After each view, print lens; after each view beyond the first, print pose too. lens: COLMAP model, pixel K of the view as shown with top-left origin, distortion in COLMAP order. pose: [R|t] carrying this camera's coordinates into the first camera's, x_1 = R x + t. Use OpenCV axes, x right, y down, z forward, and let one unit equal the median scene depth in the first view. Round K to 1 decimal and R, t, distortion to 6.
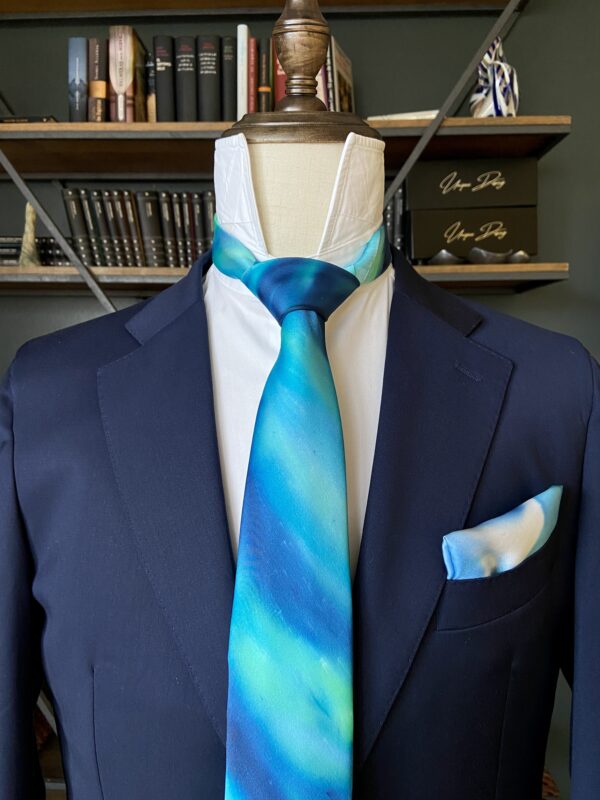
lens RADIAL K [[611.0, 0, 300.3], [0, 611.0, 398.4], [0, 0, 1]] dist [0.115340, -0.160989]
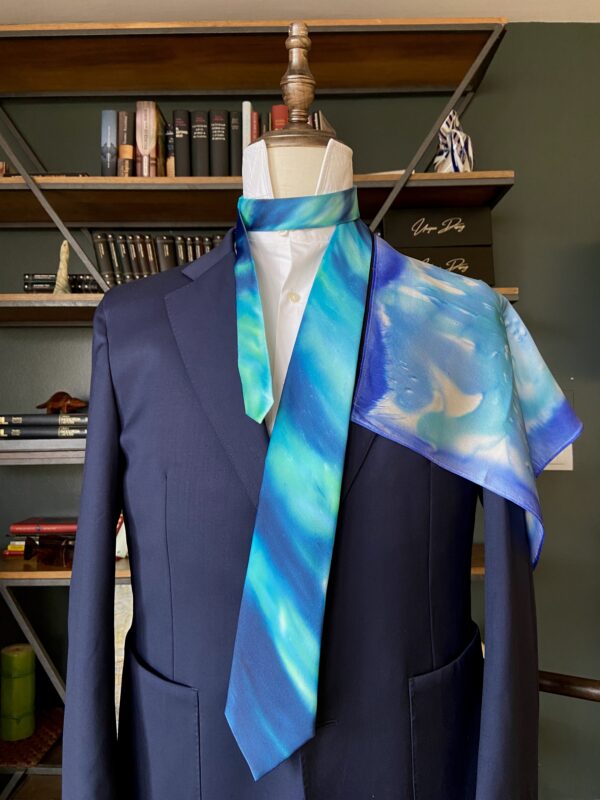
lens RADIAL K [[611.0, 0, 313.9], [0, 611.0, 394.8], [0, 0, 1]] dist [0.115340, -0.160989]
pose [[0.999472, -0.010623, 0.030699, -0.004493], [0.014194, 0.992847, -0.118549, 0.118164], [-0.029220, 0.118922, 0.992474, -0.147386]]
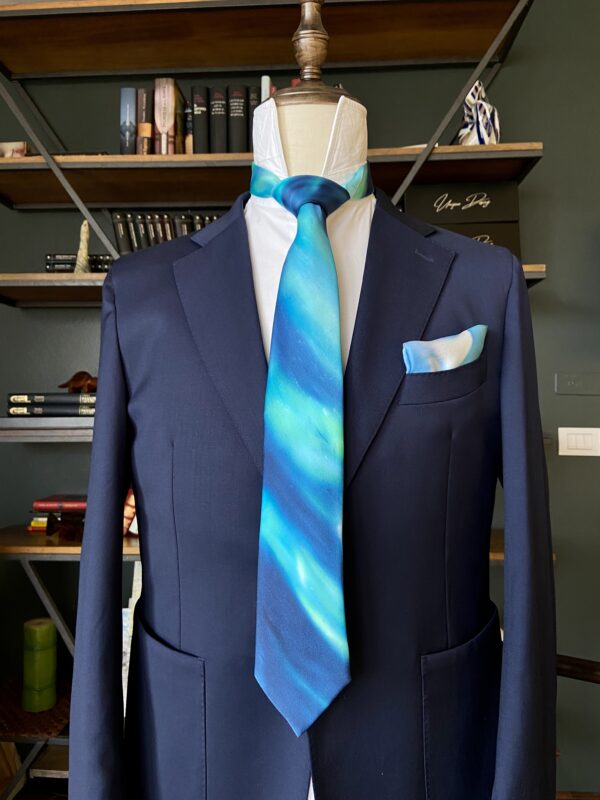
lens RADIAL K [[611.0, 0, 302.0], [0, 611.0, 396.4], [0, 0, 1]] dist [0.115340, -0.160989]
pose [[0.999696, -0.003530, -0.024408, 0.004333], [0.001163, 0.995353, -0.096283, 0.129722], [0.024635, 0.096226, 0.995055, -0.132764]]
